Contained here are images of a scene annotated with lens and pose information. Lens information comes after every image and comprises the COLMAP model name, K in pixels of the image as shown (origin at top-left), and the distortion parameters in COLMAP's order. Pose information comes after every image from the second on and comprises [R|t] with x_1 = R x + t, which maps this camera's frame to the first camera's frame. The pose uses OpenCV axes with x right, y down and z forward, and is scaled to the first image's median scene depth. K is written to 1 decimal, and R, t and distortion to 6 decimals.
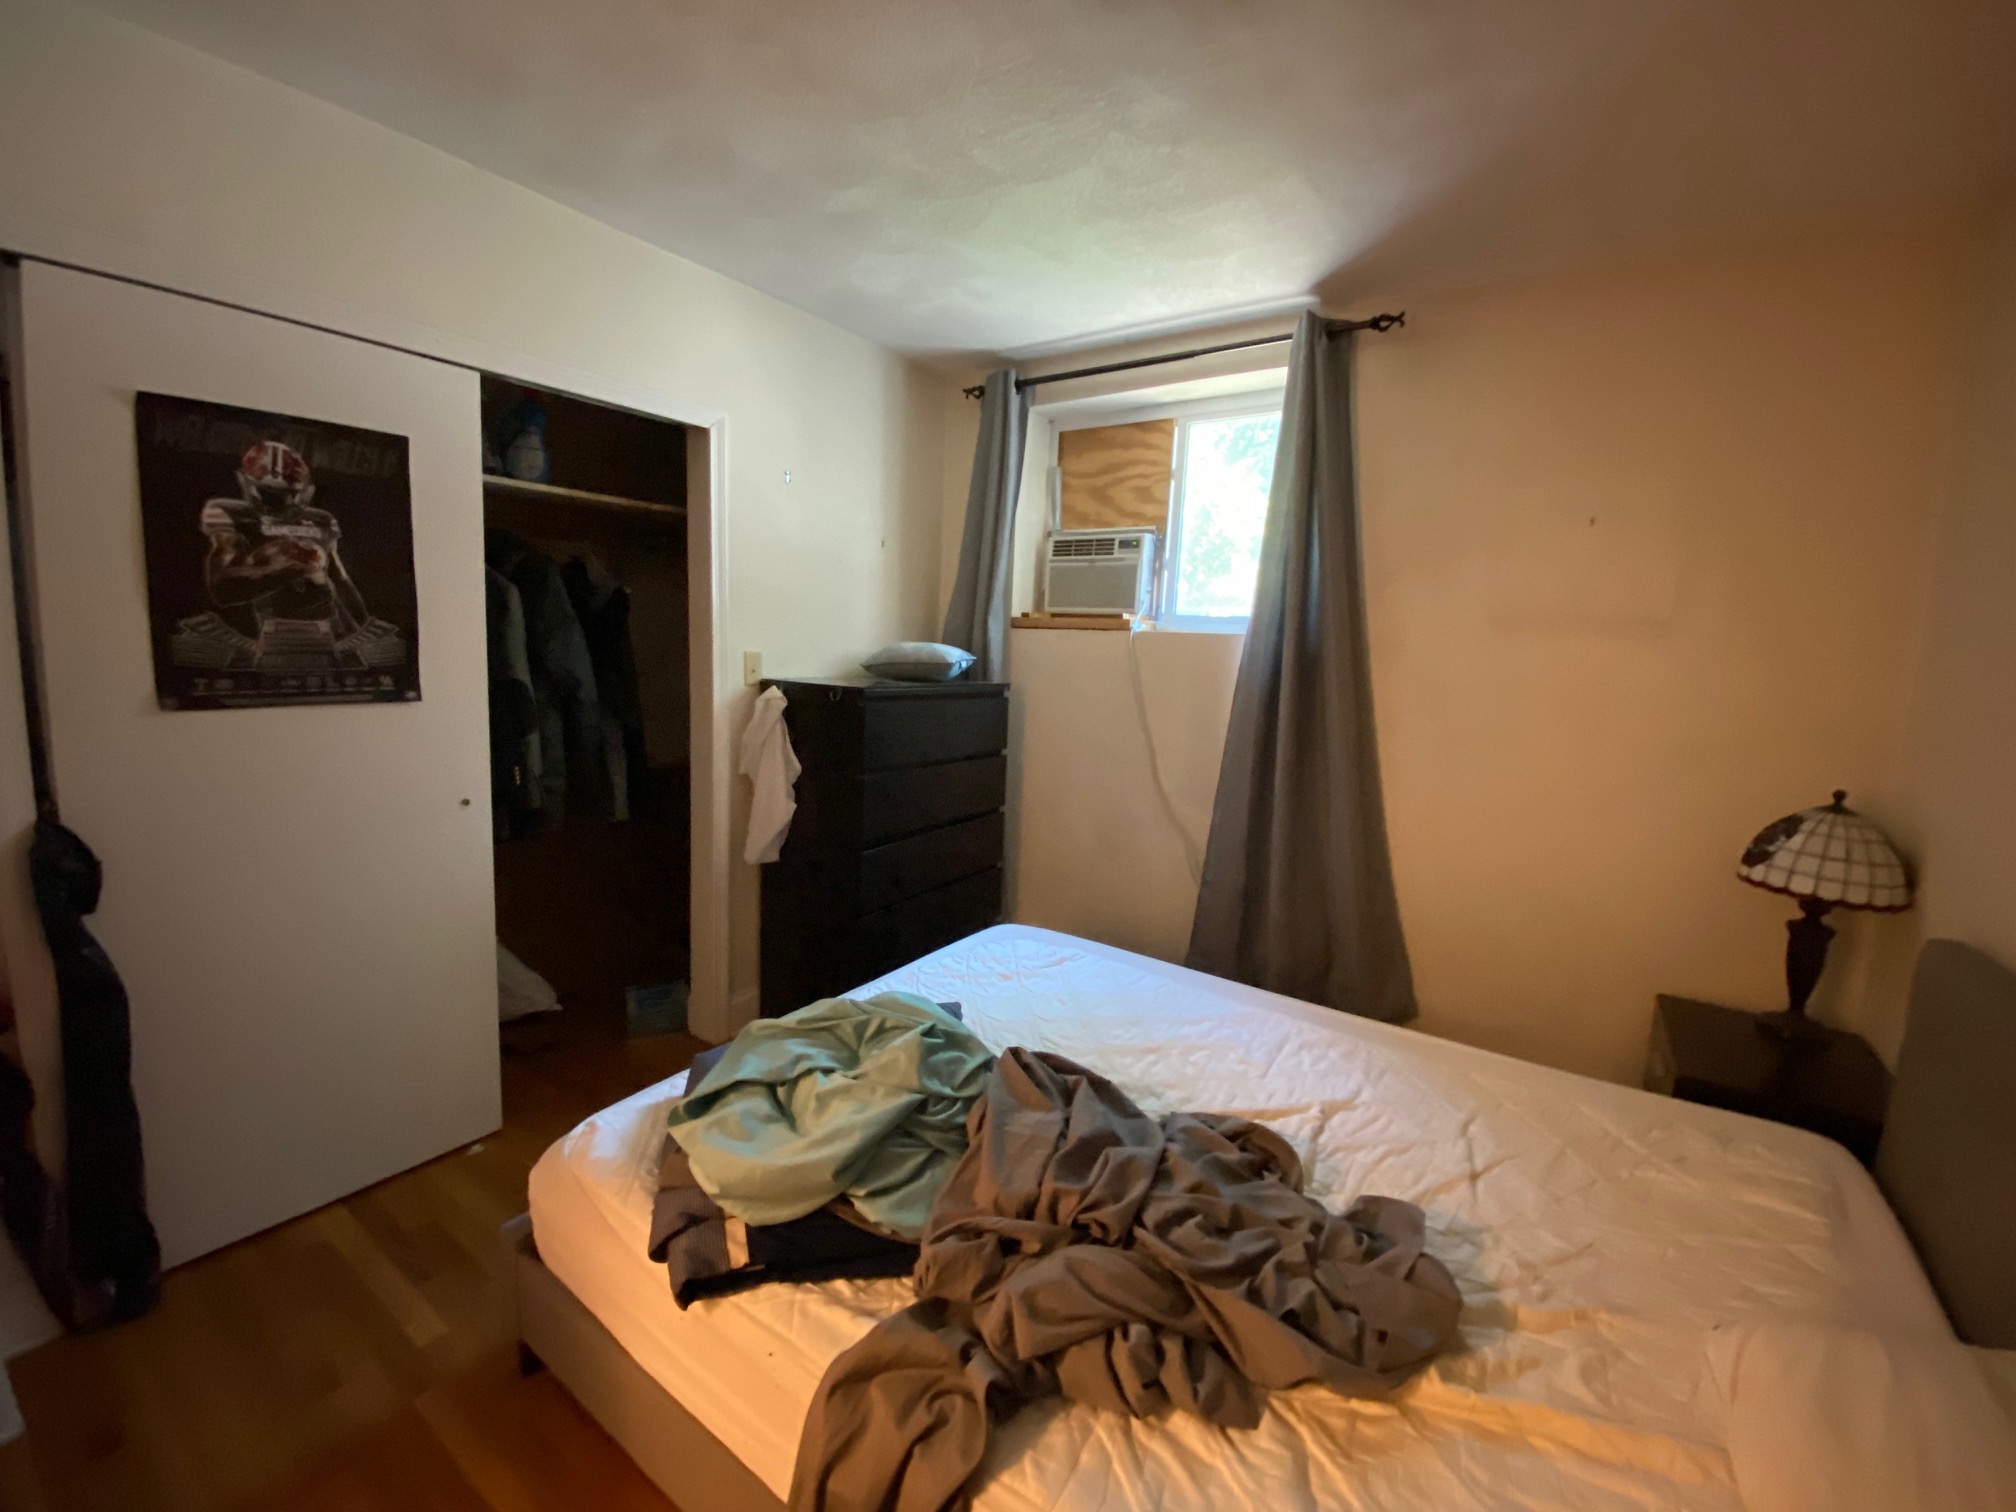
lens RADIAL K [[792.7, 0, 1008.0], [0, 792.7, 756.0], [0, 0, 1]] dist [-0.001090, -0.000052]
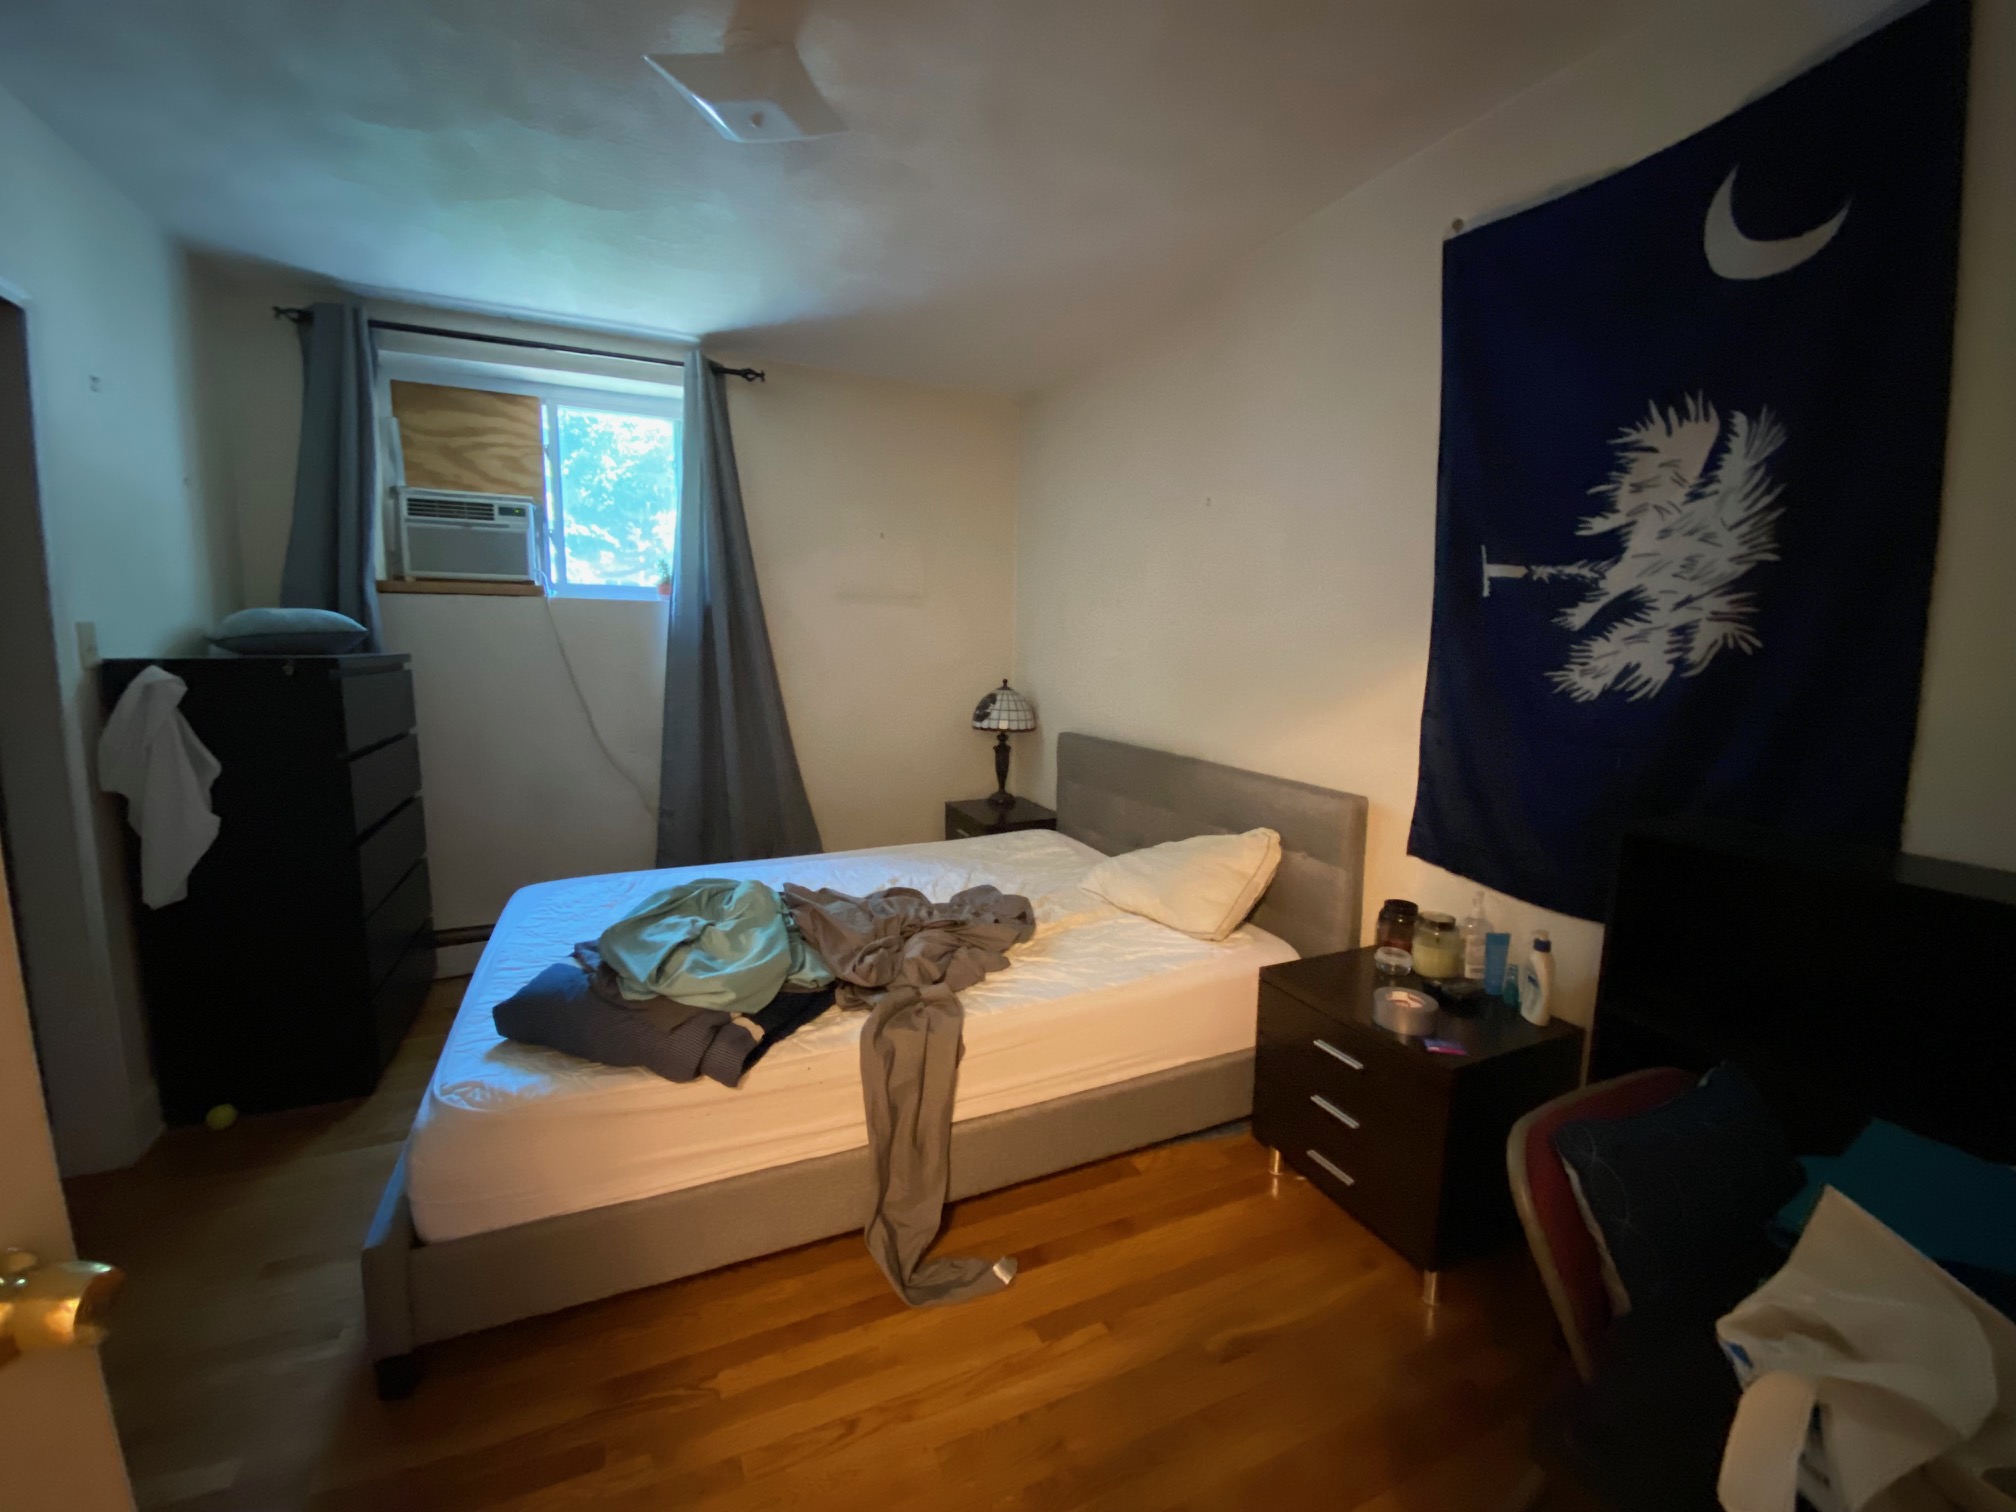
lens RADIAL K [[804.6, 0, 1008.0], [0, 804.6, 756.0], [0, 0, 1]] dist [-0.046938, -0.000050]
pose [[0.509057, -0.150235, 0.847520, -0.478351], [0.121993, 0.987303, 0.101740, 0.019317], [-0.852044, 0.051601, 0.520921, -0.056755]]
